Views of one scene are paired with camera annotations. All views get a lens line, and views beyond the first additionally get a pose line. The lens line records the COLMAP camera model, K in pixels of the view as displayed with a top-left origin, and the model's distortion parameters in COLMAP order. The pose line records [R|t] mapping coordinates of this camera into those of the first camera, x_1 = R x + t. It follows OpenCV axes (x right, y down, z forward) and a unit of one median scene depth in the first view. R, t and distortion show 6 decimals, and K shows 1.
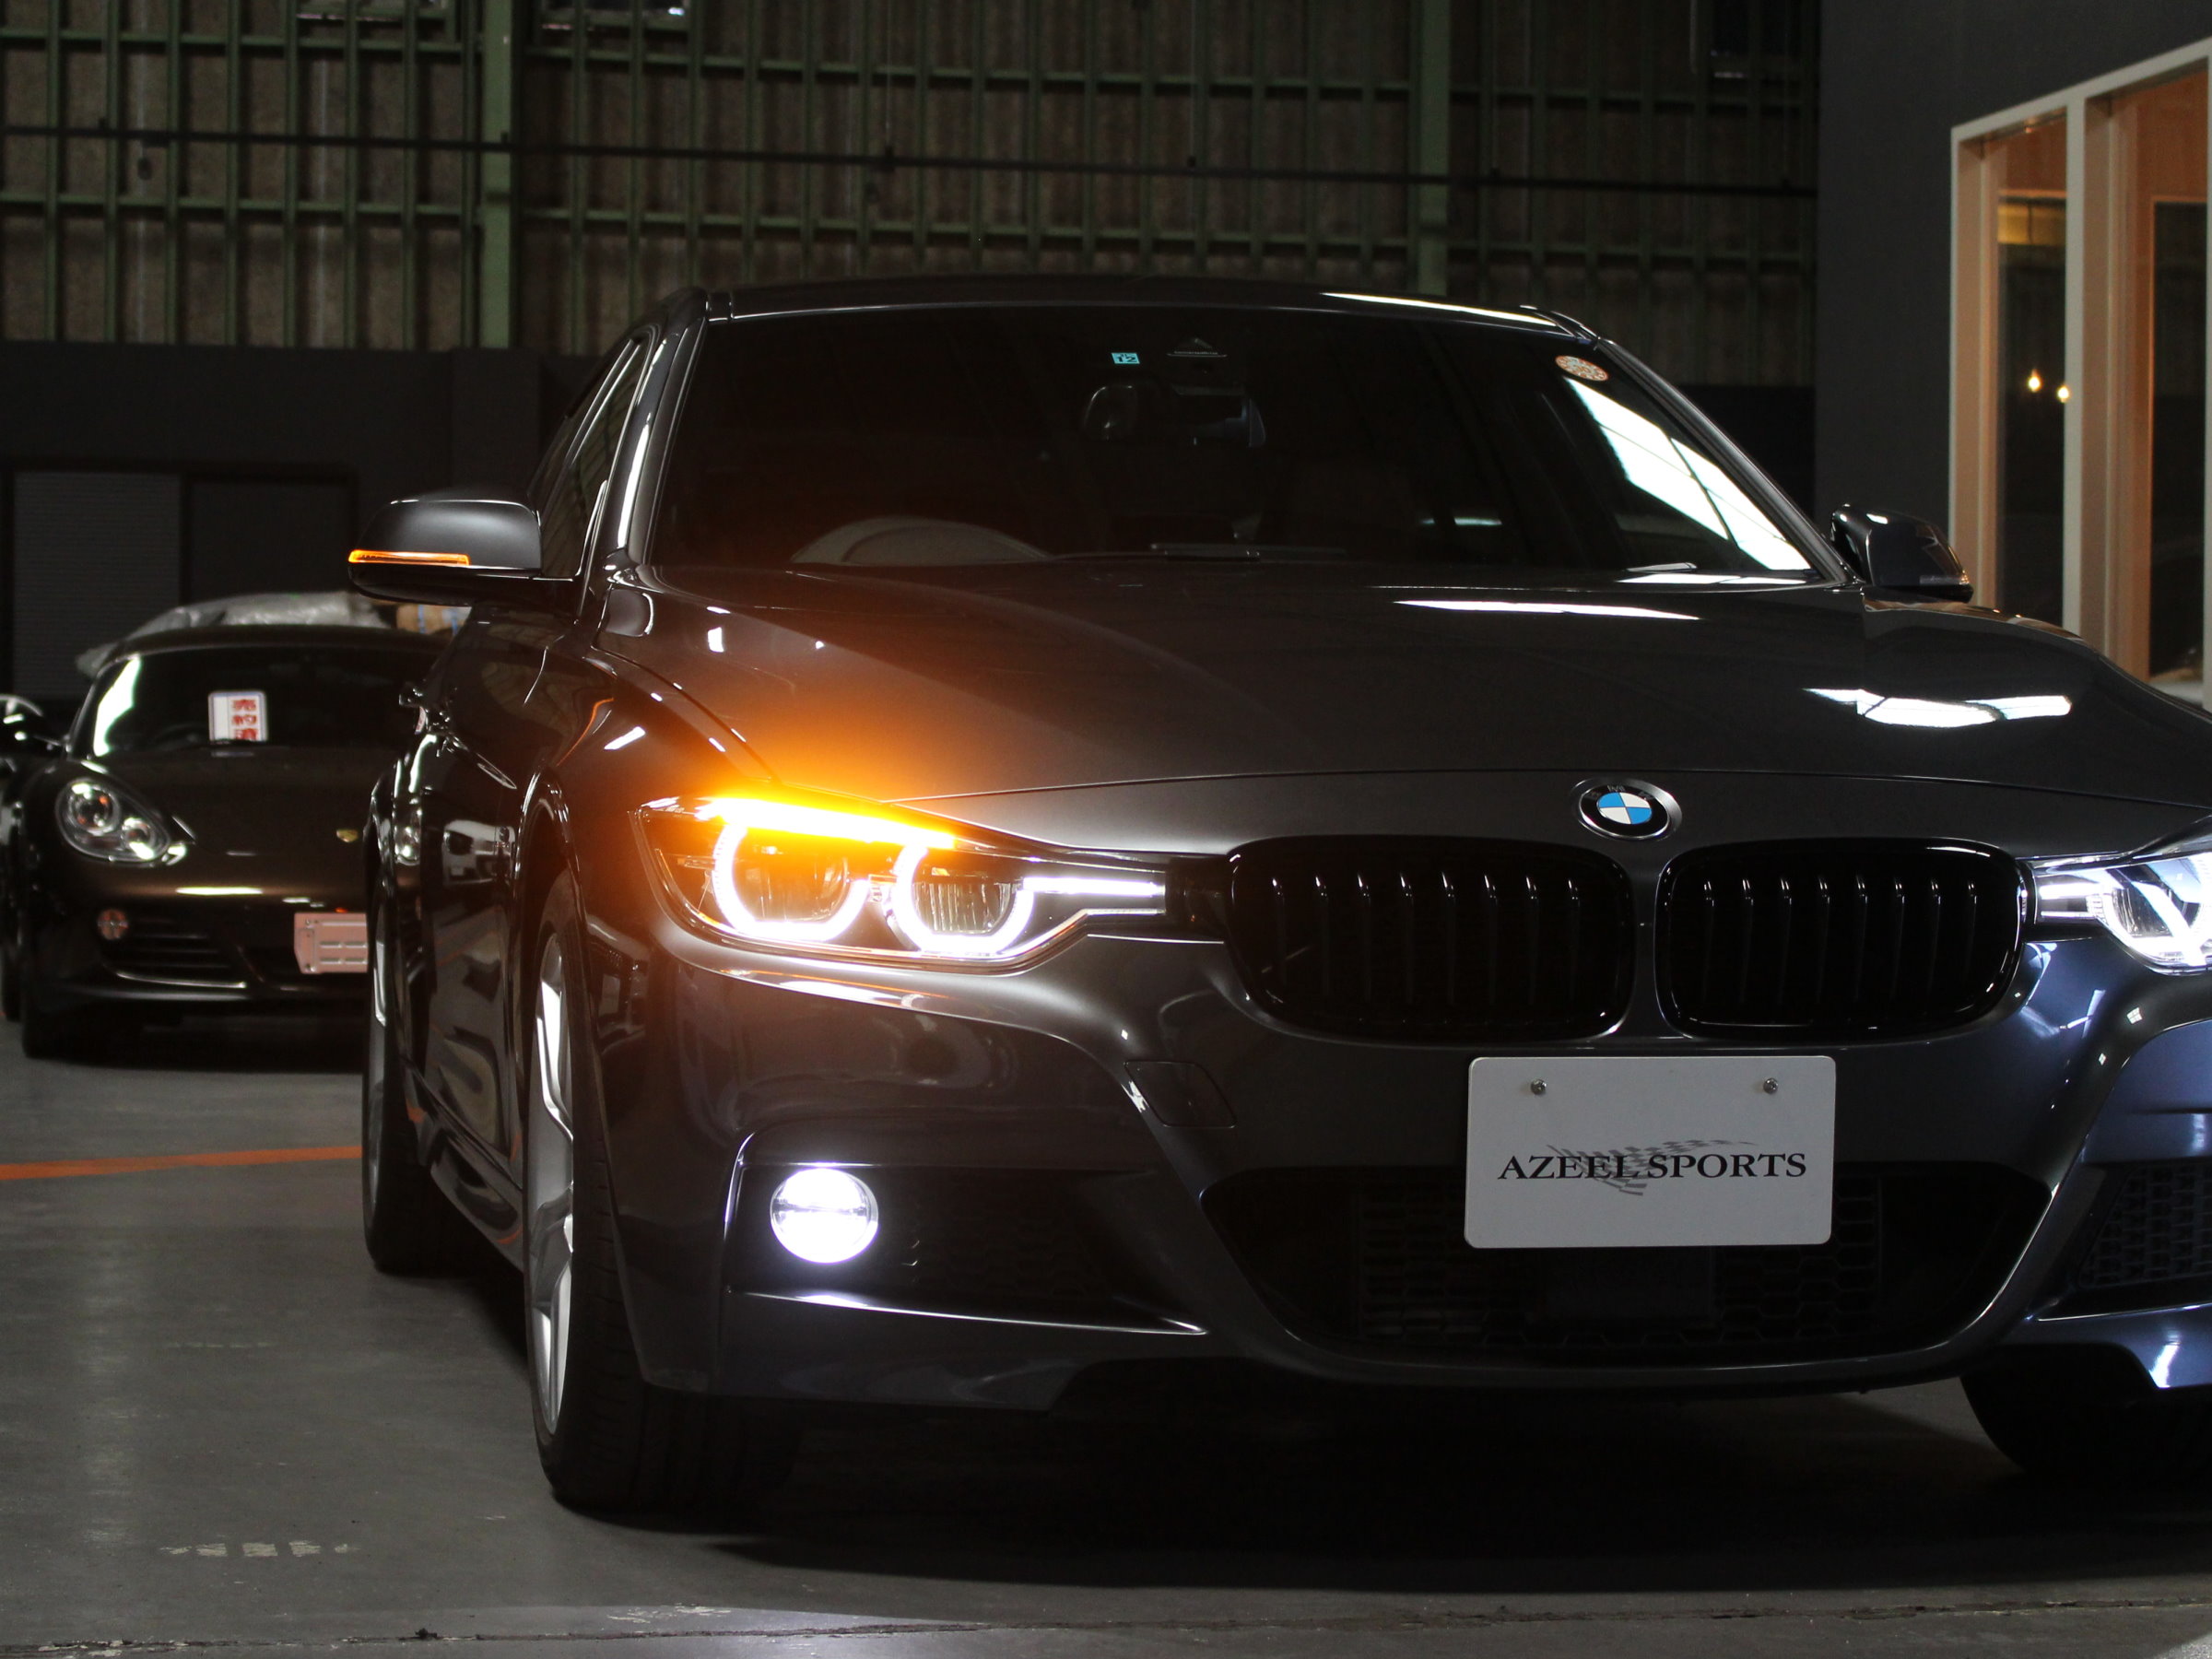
lens RADIAL K [[4915.4, 0, 1094.9], [0, 4915.4, 843.2], [0, 0, 1]] dist [0.003220, 0.000000]
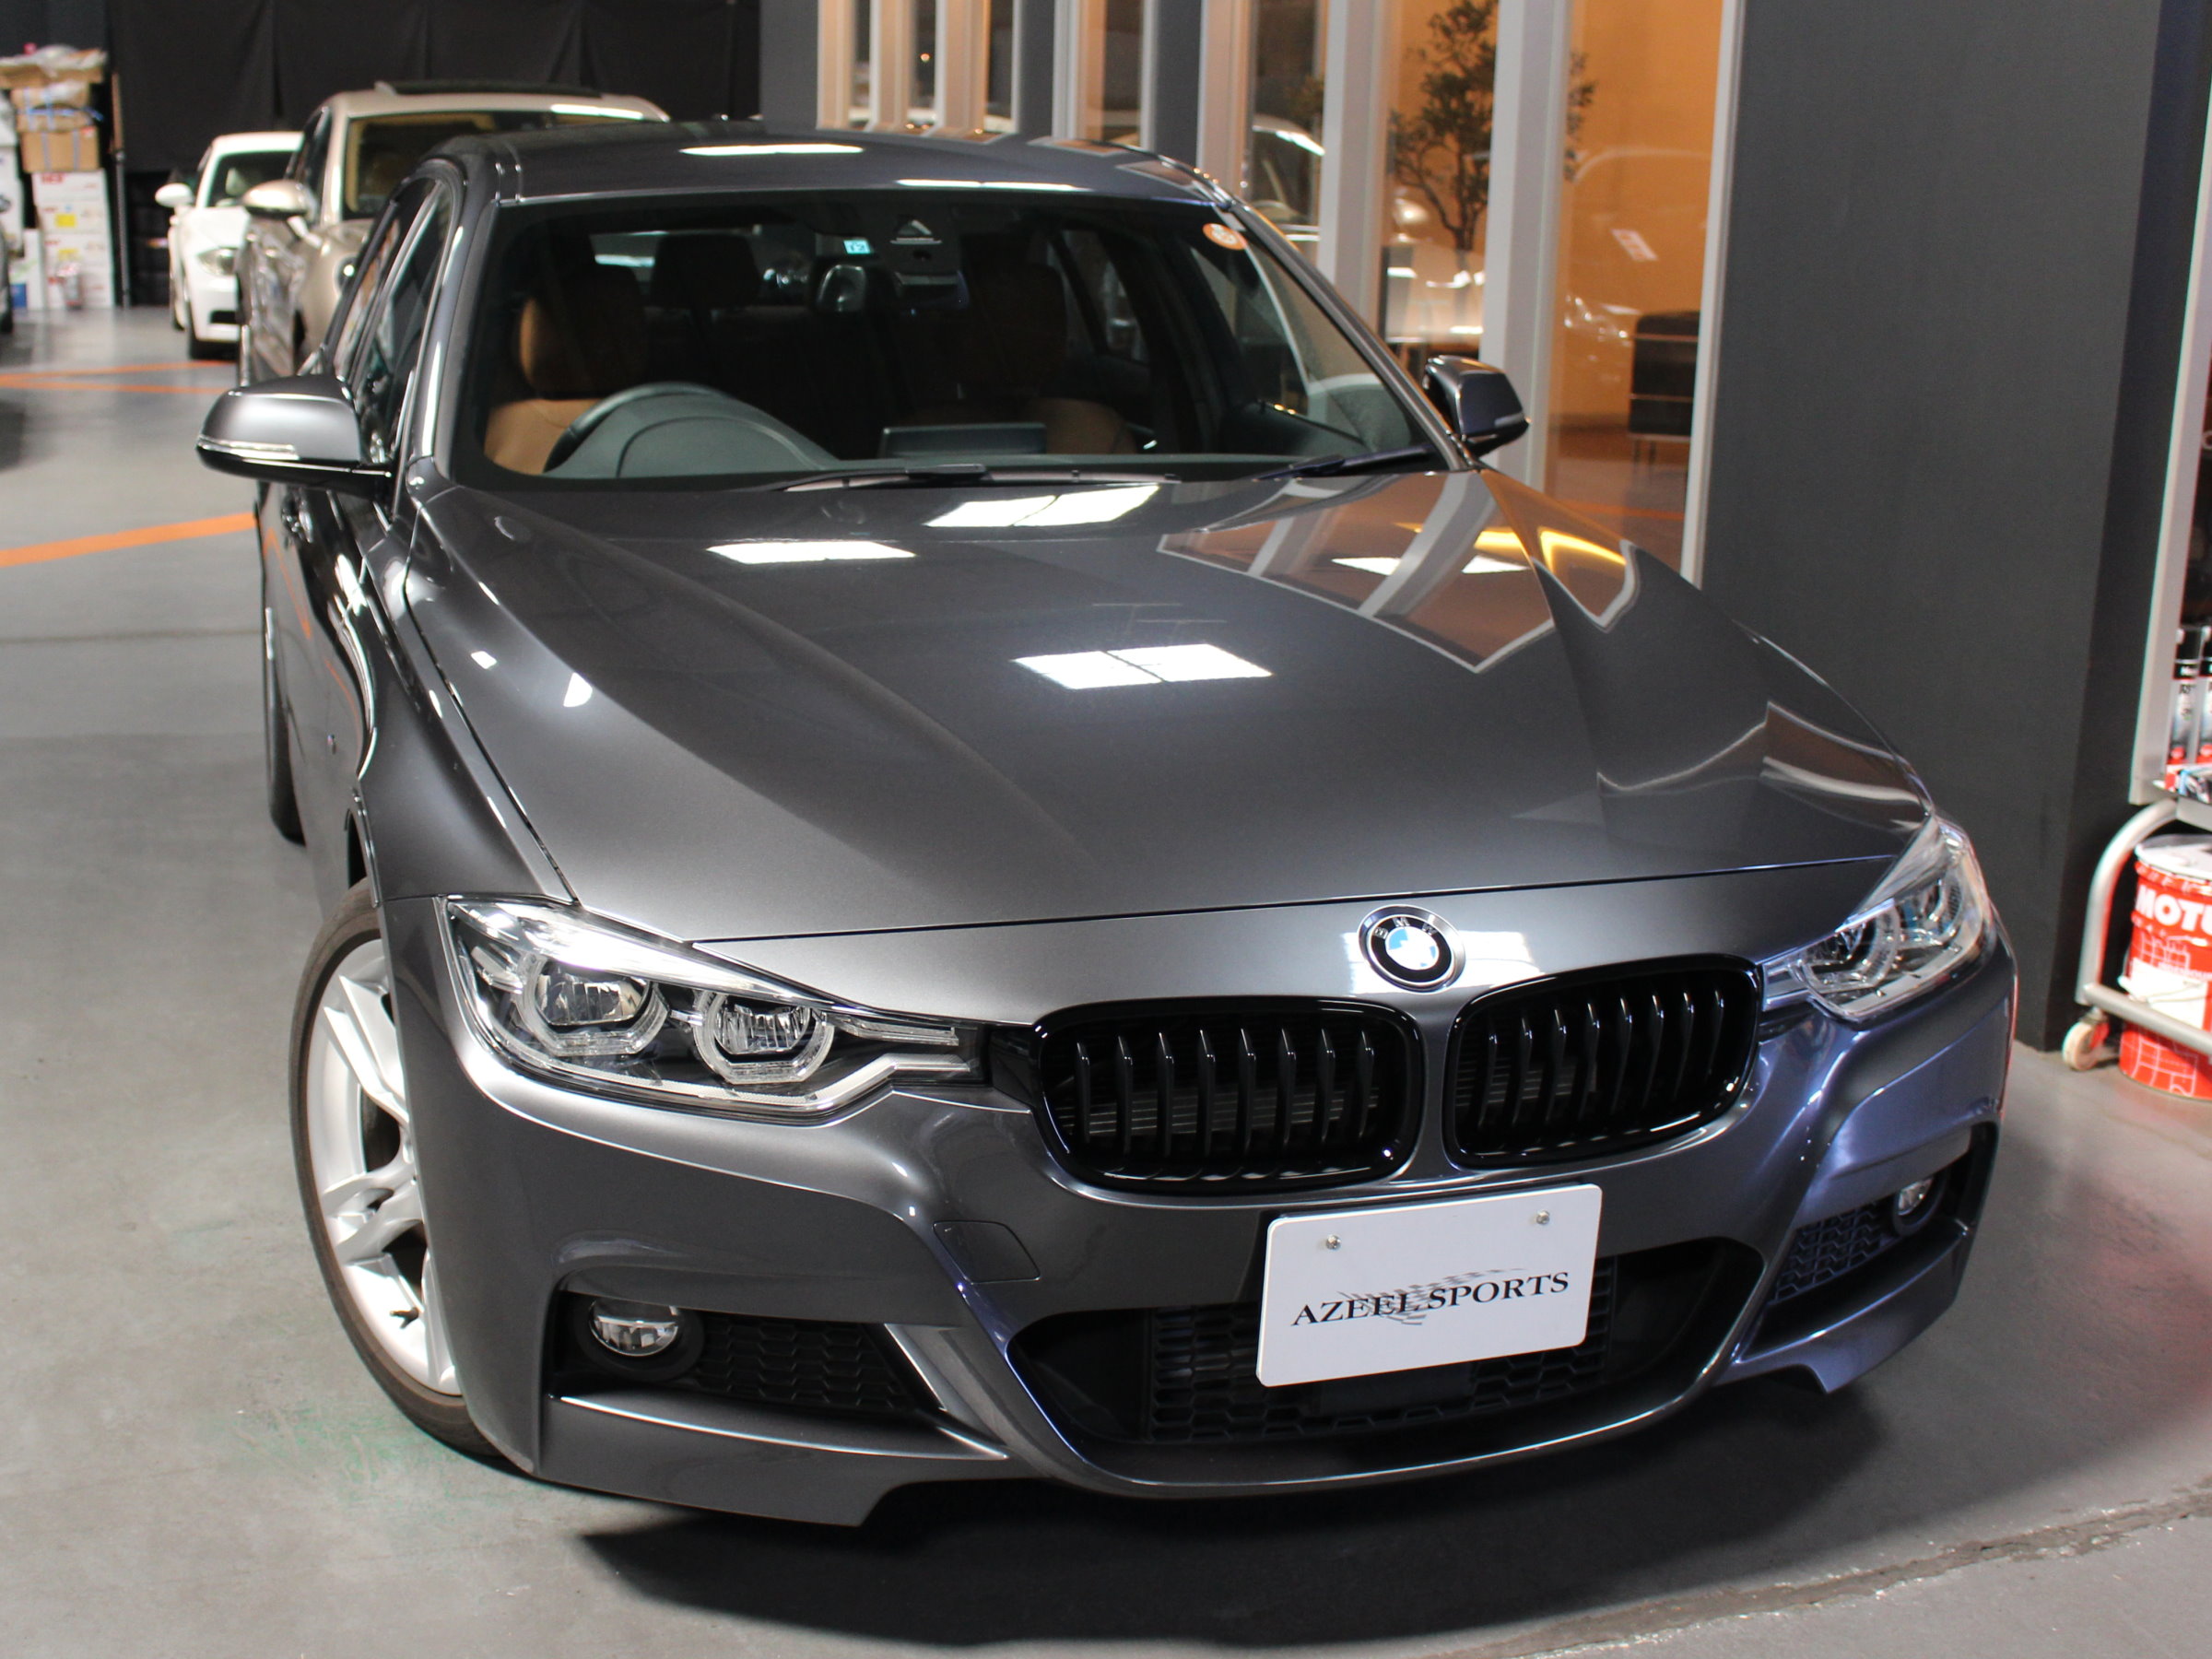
lens RADIAL K [[2691.1, 0, 1039.0], [0, 2691.1, 858.5], [0, 0, 1]] dist [-0.060103, 0.000000]
pose [[0.994268, -0.016598, 0.105617, -0.028380], [-0.010658, 0.967566, 0.252394, -0.163022], [-0.106381, -0.252073, 0.961843, 0.460511]]
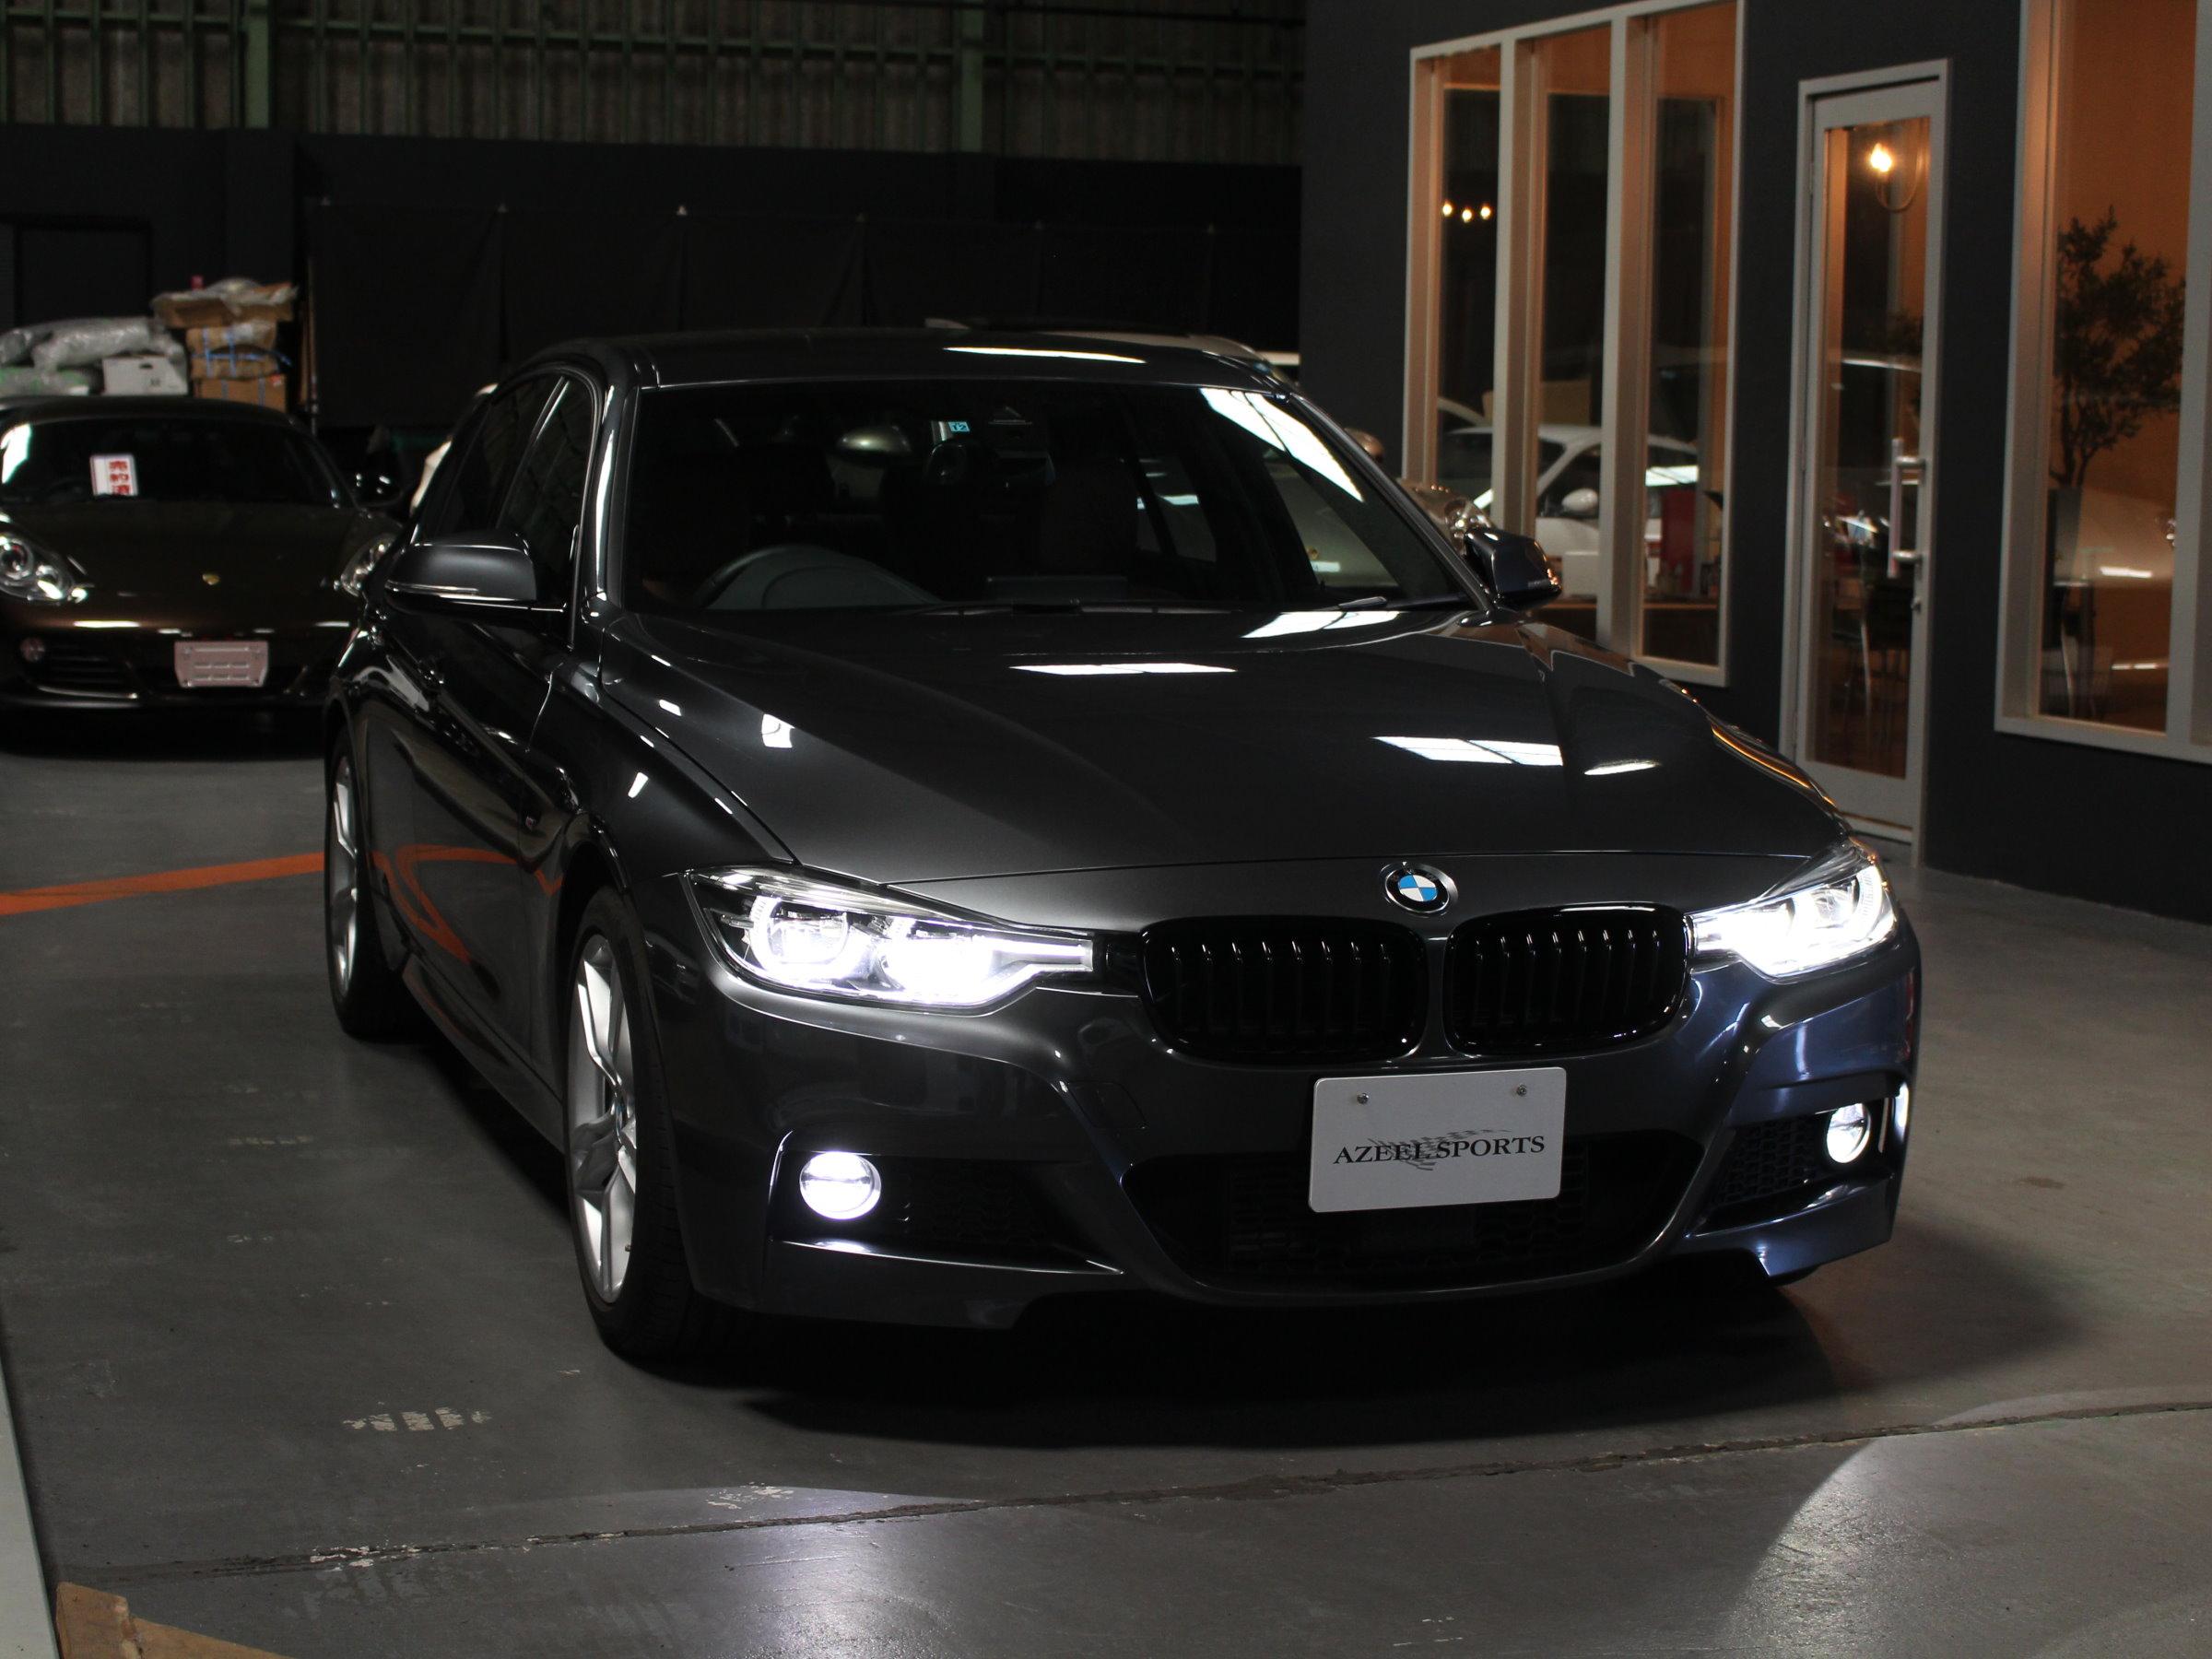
lens RADIAL K [[3667.4, 0, 1119.2], [0, 3667.4, 811.1], [0, 0, 1]] dist [-0.035489, 0.000000]
pose [[0.992453, -0.005875, 0.122488, -0.100708], [-0.006538, 0.994896, 0.100692, -0.129792], [-0.122455, -0.100733, 0.987349, -0.011372]]
